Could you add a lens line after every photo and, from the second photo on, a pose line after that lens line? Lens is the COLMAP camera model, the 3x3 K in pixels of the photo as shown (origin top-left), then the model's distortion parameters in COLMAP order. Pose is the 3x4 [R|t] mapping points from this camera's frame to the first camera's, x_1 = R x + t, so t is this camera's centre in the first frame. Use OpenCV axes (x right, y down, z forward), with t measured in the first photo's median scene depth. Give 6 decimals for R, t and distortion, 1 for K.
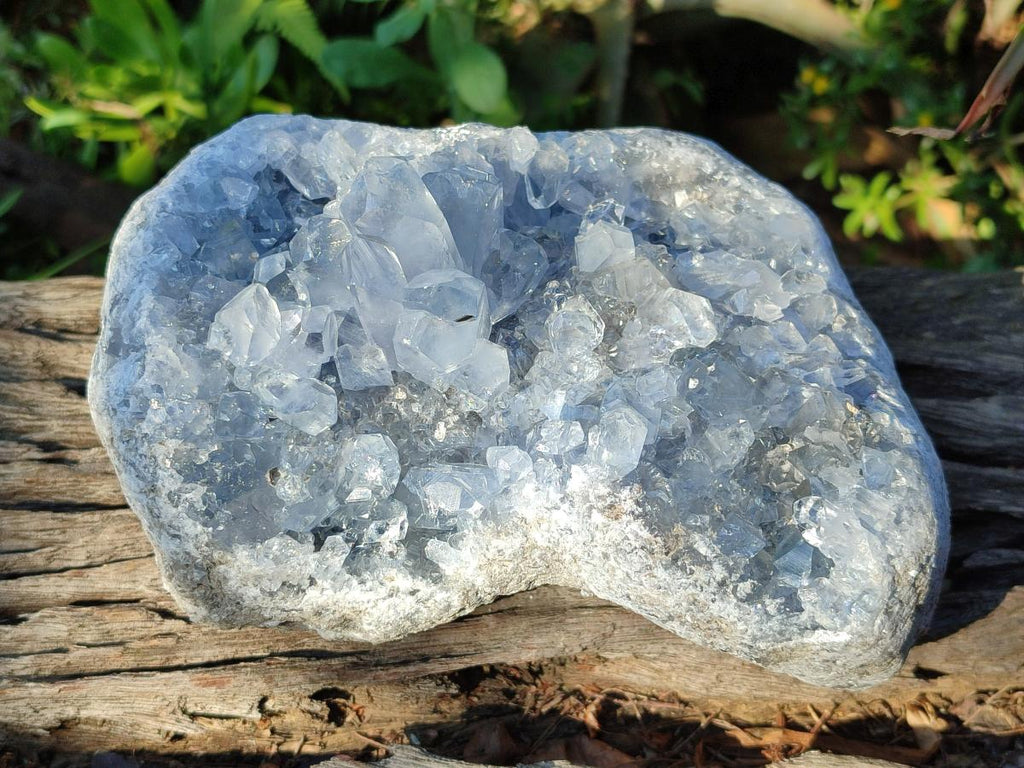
lens RADIAL K [[1487.4, 0, 507.6], [0, 1487.4, 379.4], [0, 0, 1]] dist [0.353131, -2.236297]
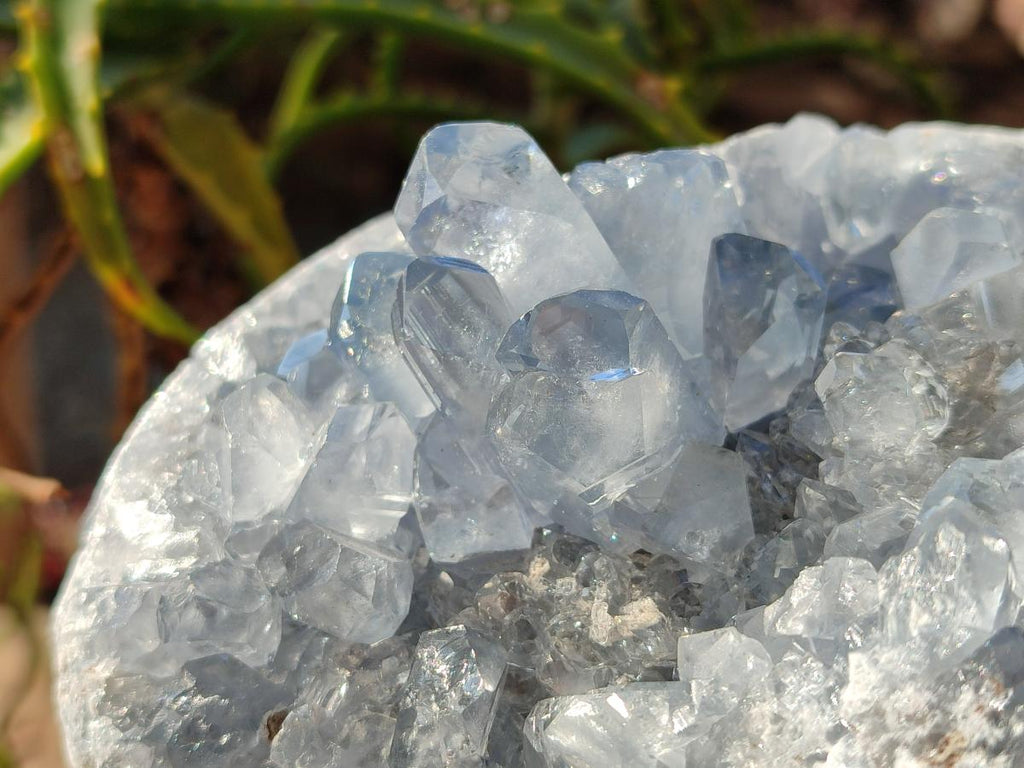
lens RADIAL K [[1560.3, 0, 509.7], [0, 1560.3, 386.9], [0, 0, 1]] dist [0.265875, -1.798501]
pose [[0.905941, -0.146323, -0.397316, 0.145584], [0.017237, 0.950355, -0.310691, 0.123306], [0.423052, 0.274619, 0.863488, 0.542650]]
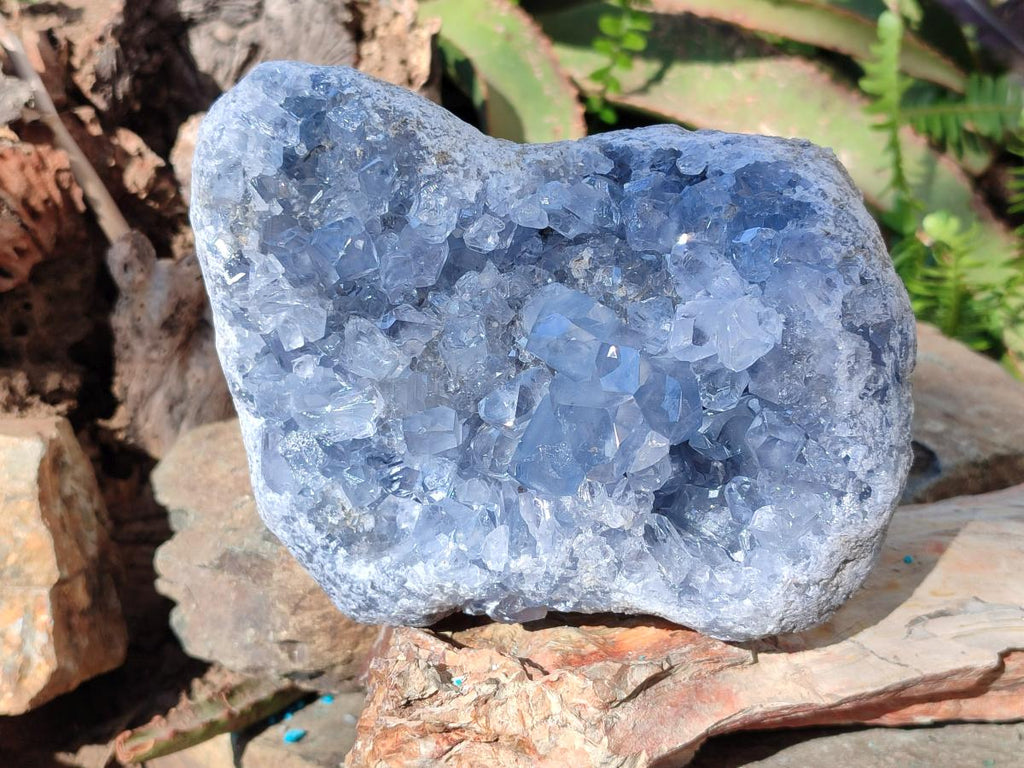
lens RADIAL K [[1487.4, 0, 507.6], [0, 1487.4, 379.4], [0, 0, 1]] dist [0.353131, -2.236297]
pose [[-0.973078, -0.070618, 0.219393, -0.249976], [0.161607, -0.887746, 0.431034, -0.568157], [0.164327, 0.454885, 0.875258, 0.034771]]
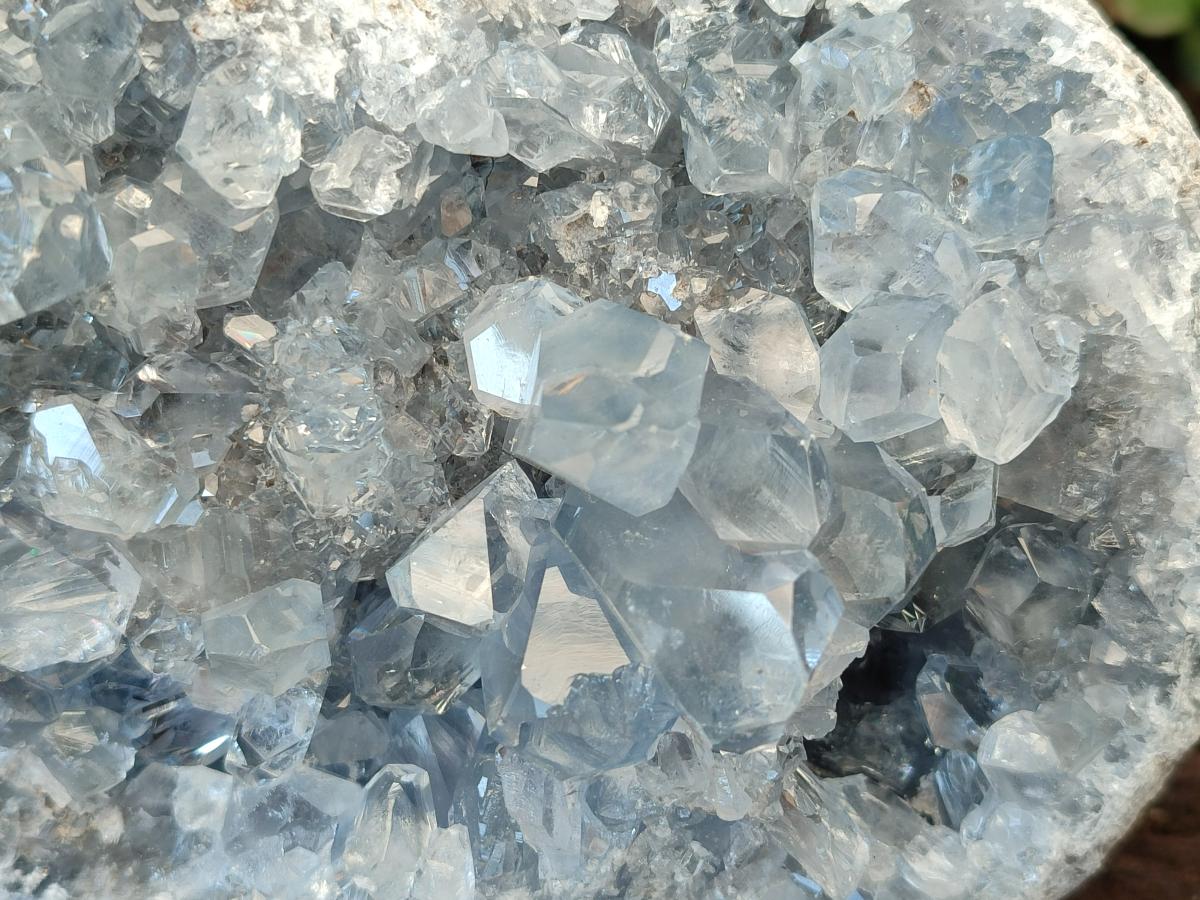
lens RADIAL K [[1828.5, 0, 597.3], [0, 1828.5, 453.4], [0, 0, 1]] dist [0.265875, -1.798501]
pose [[-0.994843, 0.015695, -0.100207, 0.019847], [-0.049350, -0.938031, 0.343019, -0.262044], [-0.088613, 0.346195, 0.933968, 0.463520]]
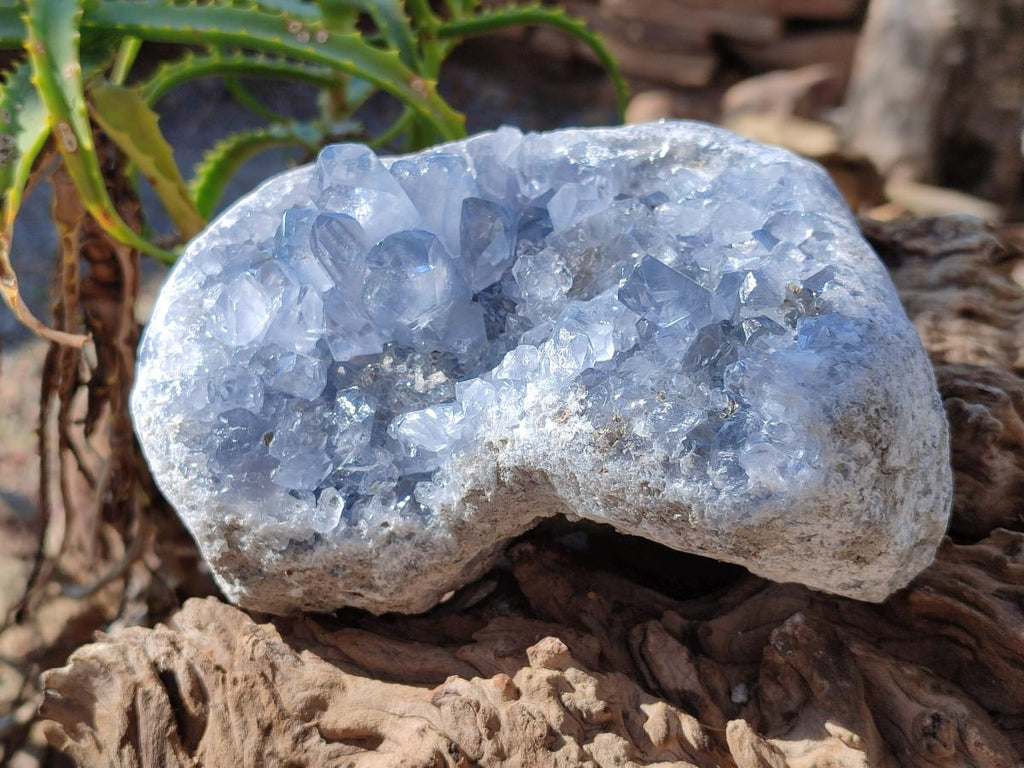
lens RADIAL K [[1487.4, 0, 507.6], [0, 1487.4, 379.4], [0, 0, 1]] dist [0.353131, -2.236297]
pose [[0.953399, -0.155992, -0.258256, 0.296877], [0.100663, 0.971385, -0.215123, 0.274532], [0.284424, 0.179101, 0.941821, 0.020600]]
